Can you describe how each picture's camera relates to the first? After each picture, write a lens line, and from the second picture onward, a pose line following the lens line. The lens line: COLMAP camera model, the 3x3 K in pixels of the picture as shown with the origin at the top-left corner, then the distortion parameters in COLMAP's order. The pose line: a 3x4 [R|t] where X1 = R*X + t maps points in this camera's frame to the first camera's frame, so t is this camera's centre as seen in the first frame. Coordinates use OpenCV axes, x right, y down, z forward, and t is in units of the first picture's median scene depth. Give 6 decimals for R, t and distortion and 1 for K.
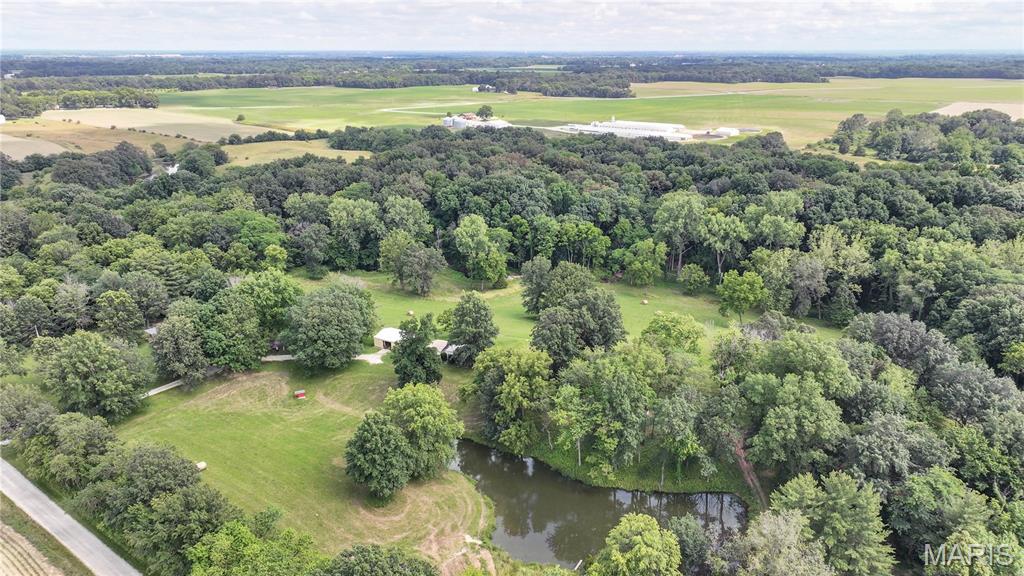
lens RADIAL K [[740.0, 0, 512.0], [0, 740.0, 288.0], [0, 0, 1]] dist [0.003792, 0.005558]
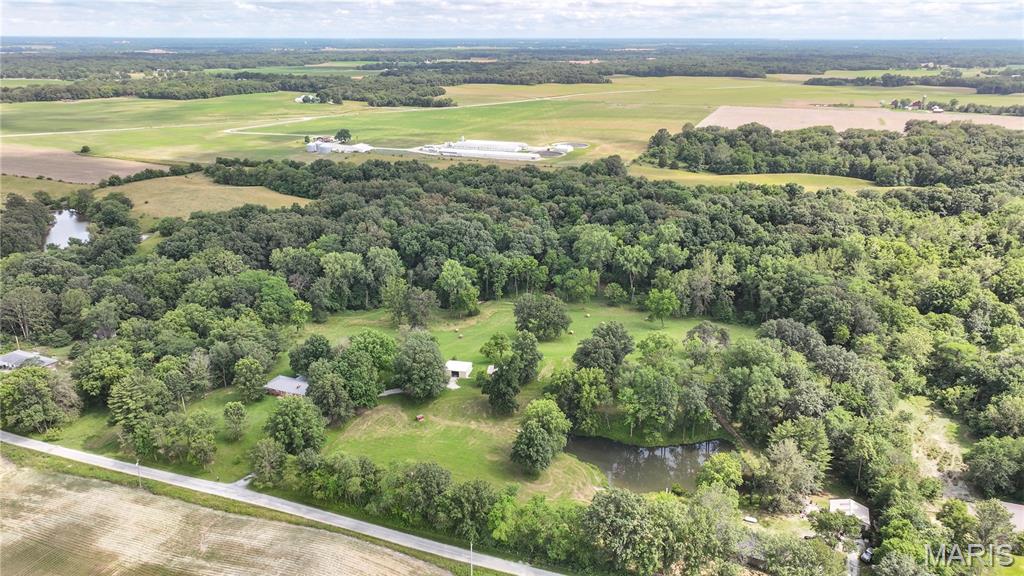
lens RADIAL K [[740.0, 0, 512.0], [0, 740.0, 288.0], [0, 0, 1]] dist [0.003792, 0.005558]
pose [[0.956559, -0.094060, 0.275949, -0.280929], [0.088011, 0.995530, 0.034251, -0.078048], [-0.277938, -0.008476, 0.960562, -0.229685]]
